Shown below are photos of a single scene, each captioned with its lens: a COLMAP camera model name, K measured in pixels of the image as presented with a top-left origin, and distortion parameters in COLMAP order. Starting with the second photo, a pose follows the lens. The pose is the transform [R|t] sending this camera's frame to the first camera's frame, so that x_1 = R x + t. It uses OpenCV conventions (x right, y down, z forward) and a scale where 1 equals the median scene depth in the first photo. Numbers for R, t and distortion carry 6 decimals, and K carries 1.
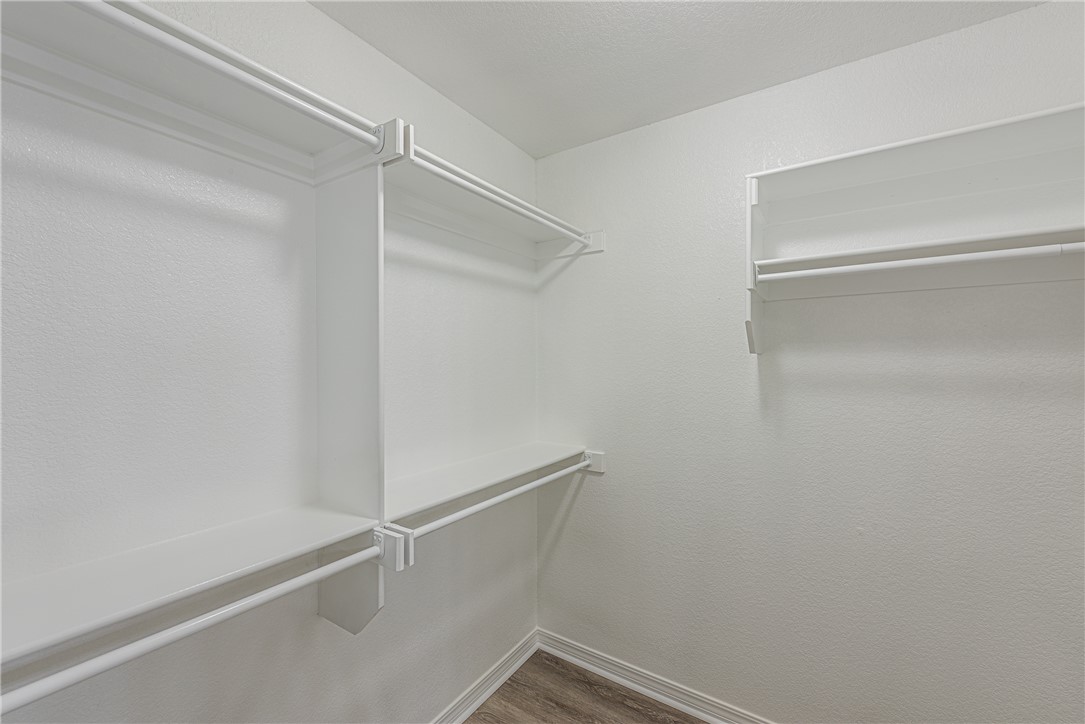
lens RADIAL K [[438.8, 0, 542.3], [0, 438.8, 363.9], [0, 0, 1]] dist [0.010679, -0.003161]
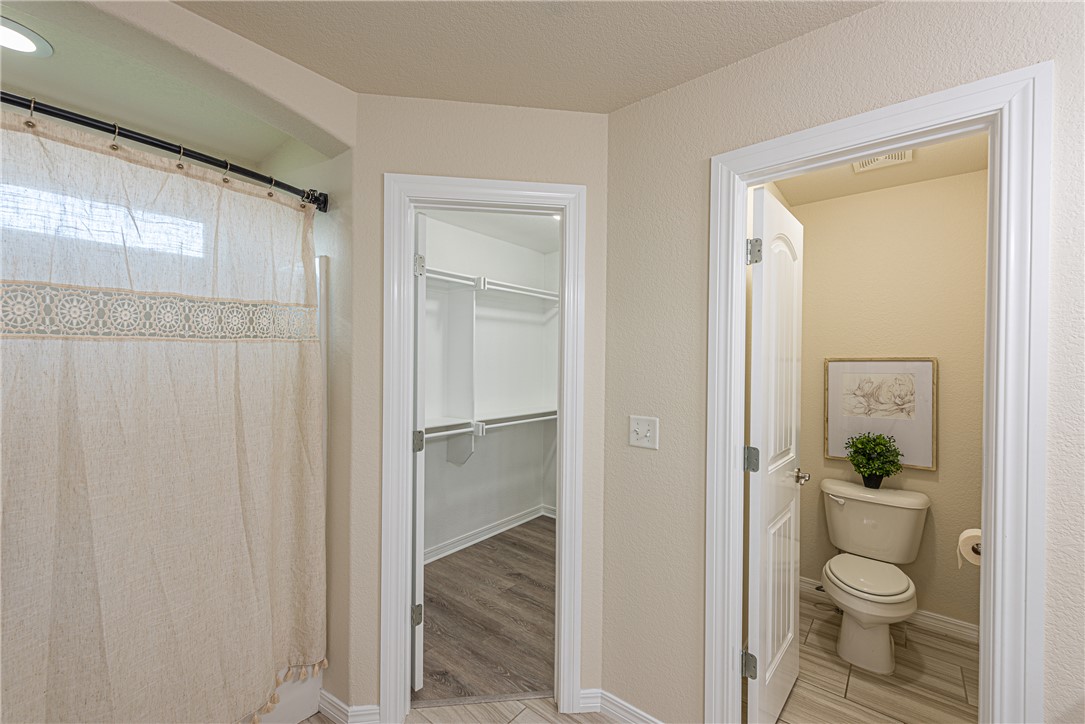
lens RADIAL K [[438.8, 0, 546.0], [0, 438.8, 365.5], [0, 0, 1]] dist [0.010679, -0.003161]
pose [[0.995208, 0.014094, -0.096762, 0.232353], [-0.013362, 0.999877, 0.008211, -0.006956], [0.096866, -0.006878, 0.995274, -1.127648]]
